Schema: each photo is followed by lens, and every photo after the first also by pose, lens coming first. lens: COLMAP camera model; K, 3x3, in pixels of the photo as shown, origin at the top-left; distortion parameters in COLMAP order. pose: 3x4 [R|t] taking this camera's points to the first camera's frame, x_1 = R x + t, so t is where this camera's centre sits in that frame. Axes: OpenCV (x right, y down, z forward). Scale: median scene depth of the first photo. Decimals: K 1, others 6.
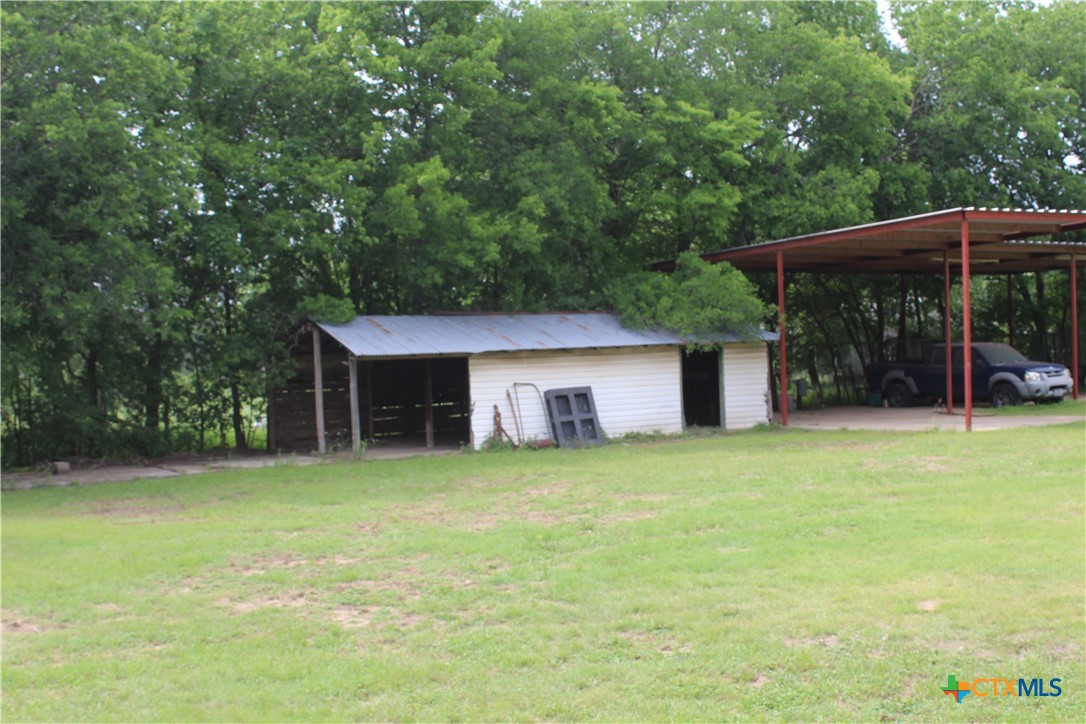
lens RADIAL K [[1416.3, 0, 503.3], [0, 1416.3, 369.7], [0, 0, 1]] dist [-0.038460, 0.000000]
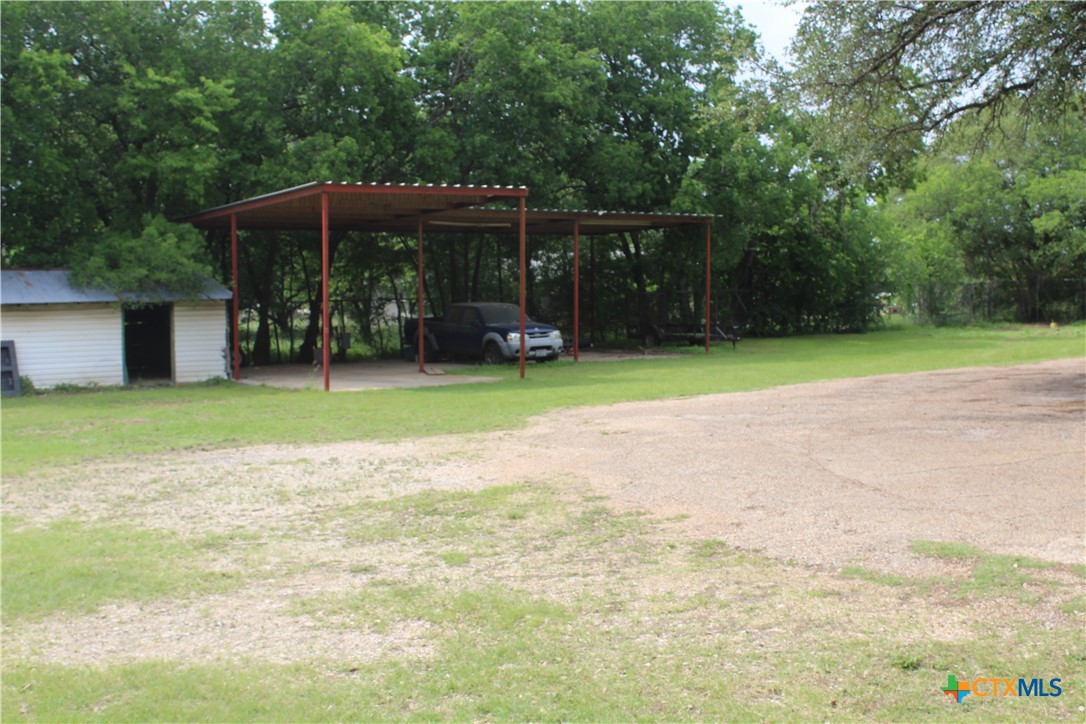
lens RADIAL K [[1416.3, 0, 543.9], [0, 1416.3, 369.3], [0, 0, 1]] dist [-0.038460, 0.000000]
pose [[0.999552, 0.018940, 0.023164, 0.402902], [-0.019937, 0.998852, 0.043562, -0.019042], [-0.022312, -0.044004, 0.998782, -0.061479]]
